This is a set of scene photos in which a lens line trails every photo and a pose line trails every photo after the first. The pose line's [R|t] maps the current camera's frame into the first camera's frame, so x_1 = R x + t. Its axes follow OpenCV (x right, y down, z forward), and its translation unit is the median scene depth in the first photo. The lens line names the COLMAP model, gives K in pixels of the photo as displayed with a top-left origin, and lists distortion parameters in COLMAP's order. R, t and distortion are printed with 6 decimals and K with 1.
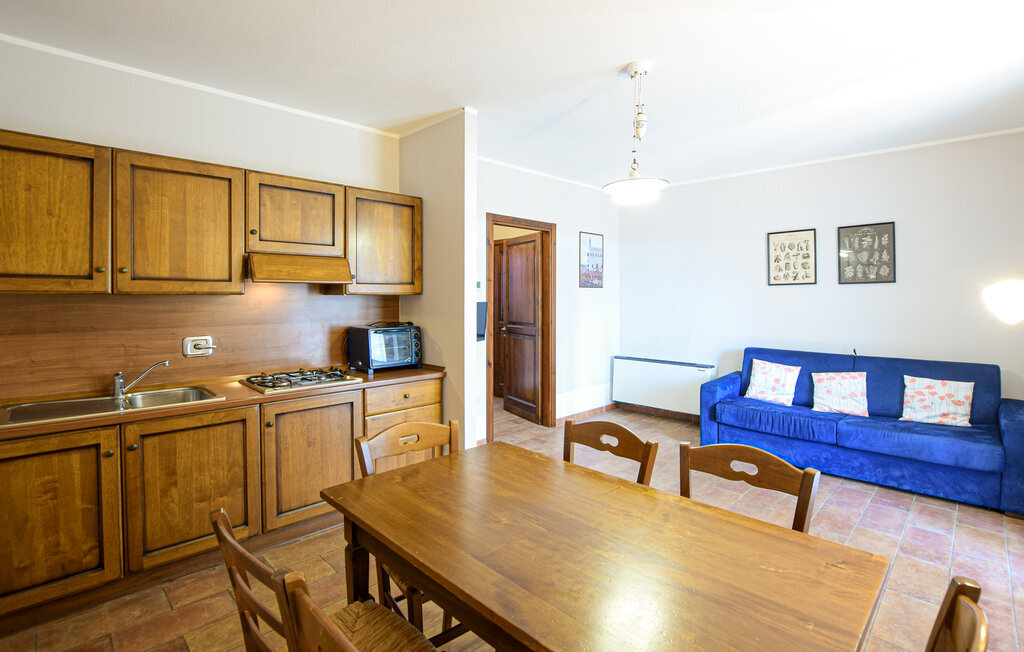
lens RADIAL K [[499.5, 0, 513.4], [0, 499.5, 308.7], [0, 0, 1]] dist [-0.001931, -0.000374]
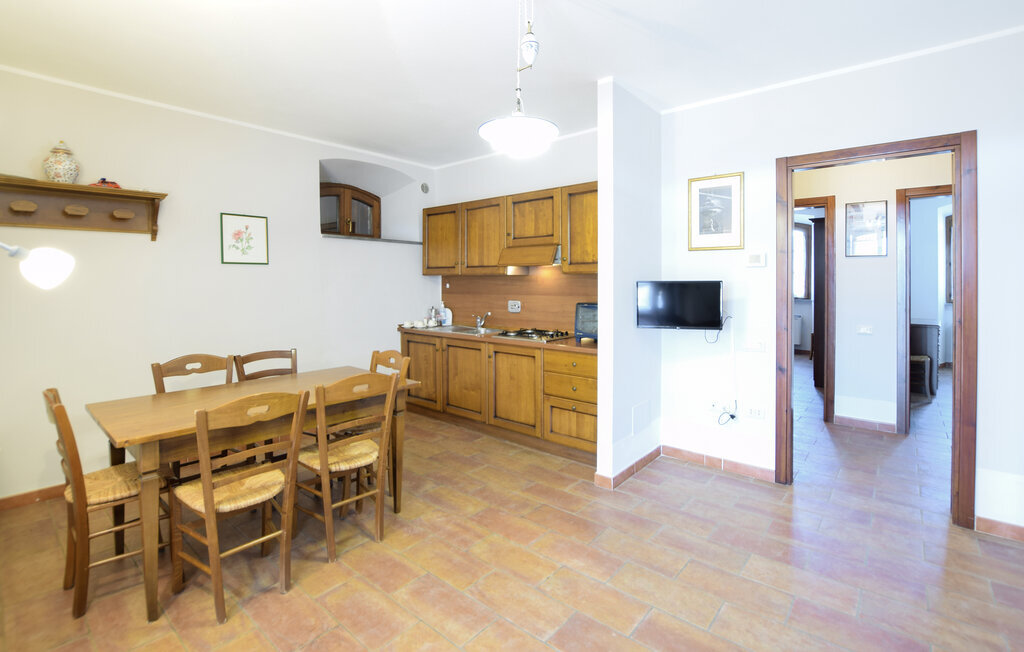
lens RADIAL K [[466.4, 0, 510.5], [0, 466.4, 281.8], [0, 0, 1]] dist [0.000268, -0.000028]
pose [[0.079979, 0.006116, -0.996778, 1.012522], [-0.022654, 0.999734, 0.004317, -0.013292], [0.996539, 0.022236, 0.080097, 0.966694]]
